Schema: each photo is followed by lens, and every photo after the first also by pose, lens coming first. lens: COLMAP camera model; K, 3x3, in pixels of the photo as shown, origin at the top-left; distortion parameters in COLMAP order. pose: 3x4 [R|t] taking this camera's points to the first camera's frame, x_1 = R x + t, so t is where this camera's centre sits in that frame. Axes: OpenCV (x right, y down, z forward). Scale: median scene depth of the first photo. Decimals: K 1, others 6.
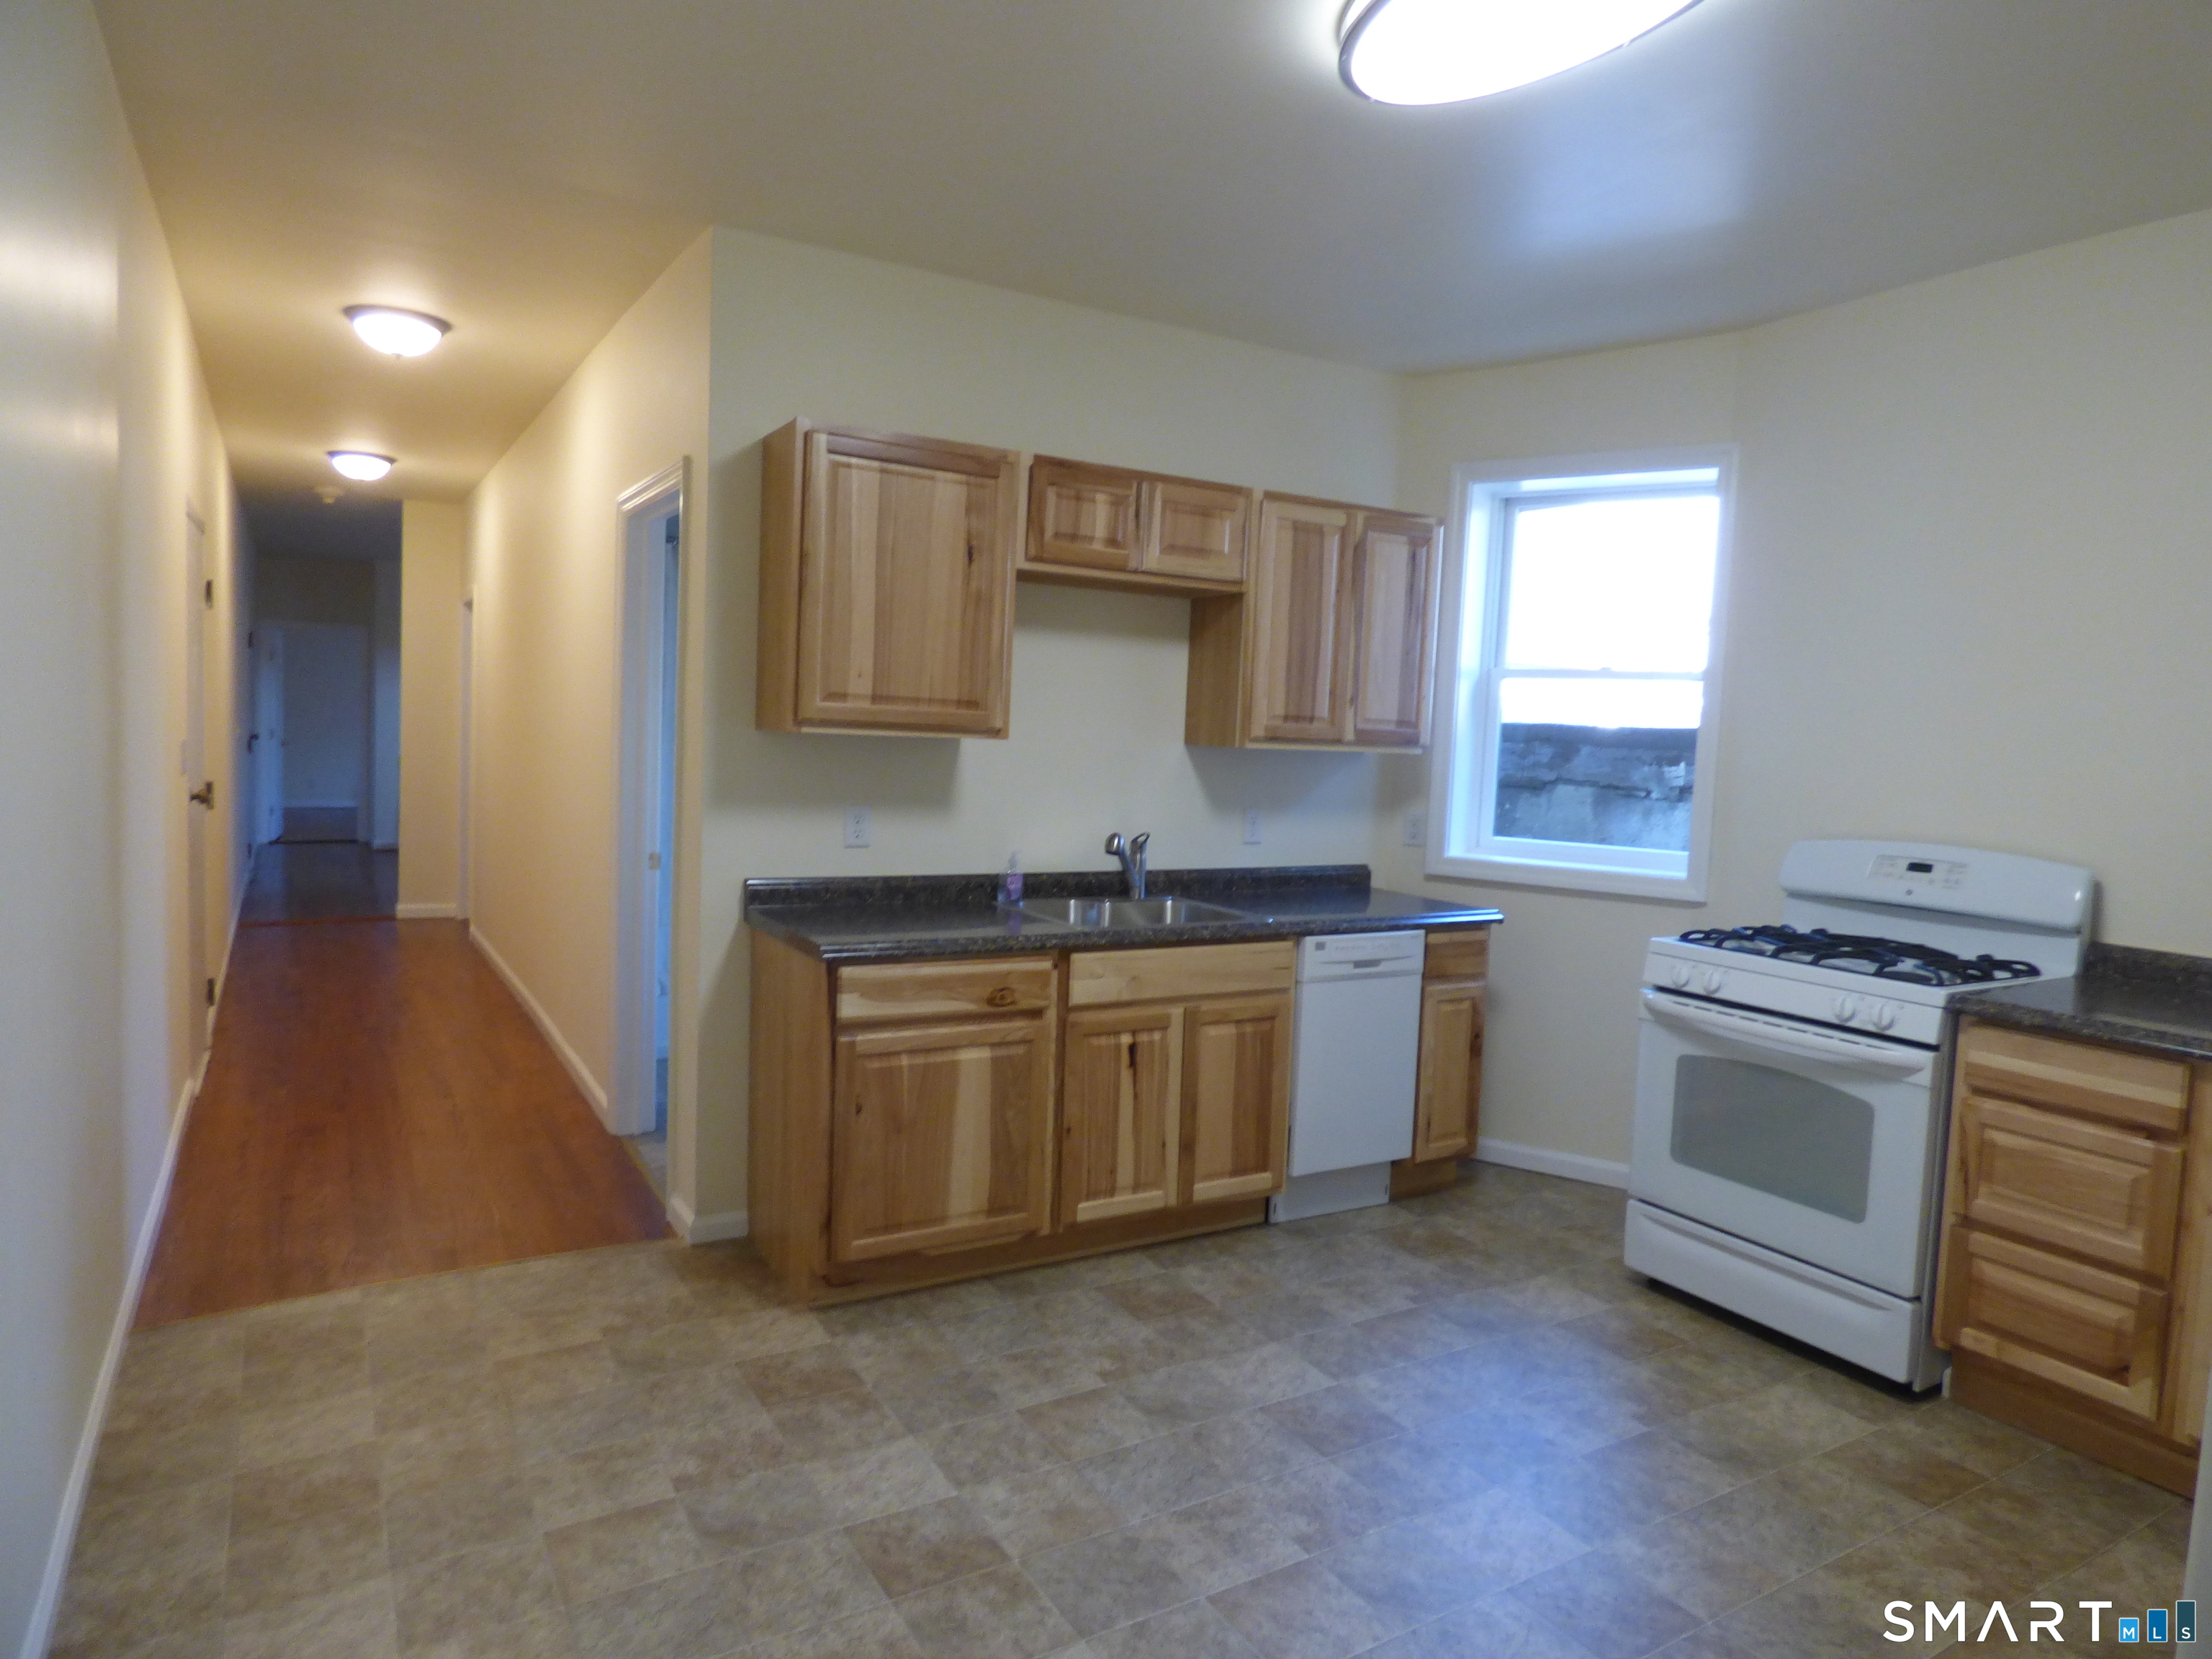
lens RADIAL K [[1324.2, 0, 1116.8], [0, 1324.2, 819.2], [0, 0, 1]] dist [-0.006433, -0.001777]
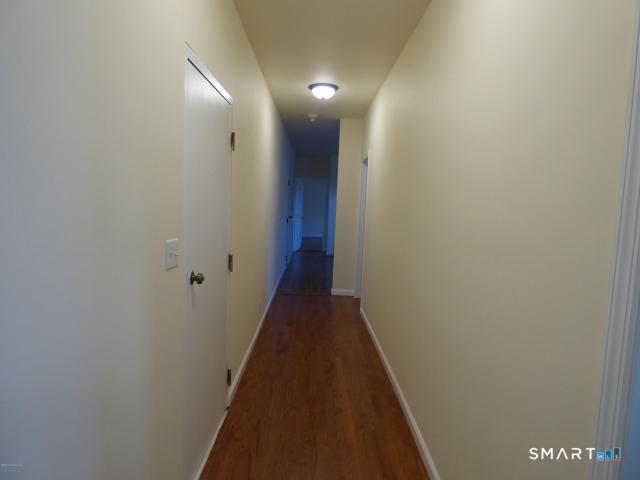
lens RADIAL K [[383.1, 0, 323.1], [0, 383.1, 237.0], [0, 0, 1]] dist [-0.006433, -0.001777]
pose [[0.862559, 0.037331, -0.504577, -0.448295], [-0.036582, 0.999266, 0.011394, -0.080657], [0.504632, 0.008631, 0.863291, 0.830674]]
